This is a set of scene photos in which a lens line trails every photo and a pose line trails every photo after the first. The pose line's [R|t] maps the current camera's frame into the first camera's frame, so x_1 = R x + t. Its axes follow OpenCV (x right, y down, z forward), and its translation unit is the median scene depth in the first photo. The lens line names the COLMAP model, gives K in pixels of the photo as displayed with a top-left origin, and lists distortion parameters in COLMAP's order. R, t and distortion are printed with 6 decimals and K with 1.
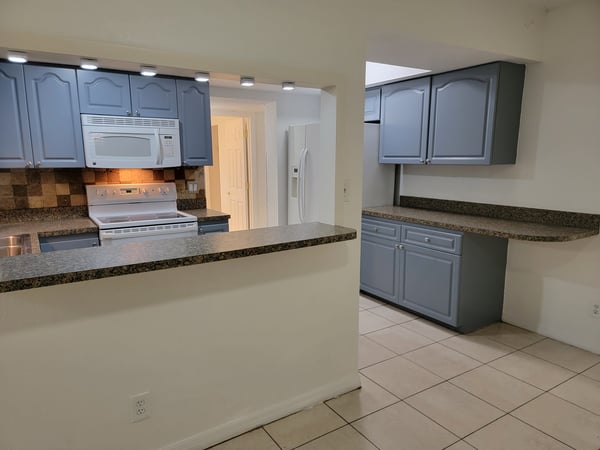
lens RADIAL K [[414.6, 0, 299.6], [0, 414.6, 229.4], [0, 0, 1]] dist [0.072386, -0.036130]
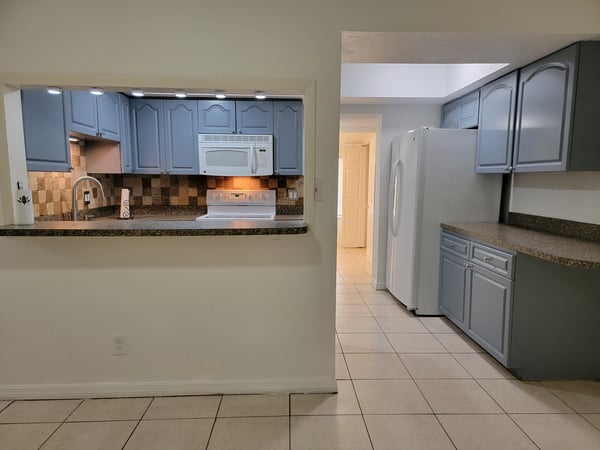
lens RADIAL K [[414.6, 0, 303.1], [0, 414.6, 229.6], [0, 0, 1]] dist [0.072386, -0.036130]
pose [[0.861727, 0.069640, -0.502570, 0.396097], [-0.096209, 0.994992, -0.027090, 0.022891], [0.498167, 0.071696, 0.864112, 0.064203]]
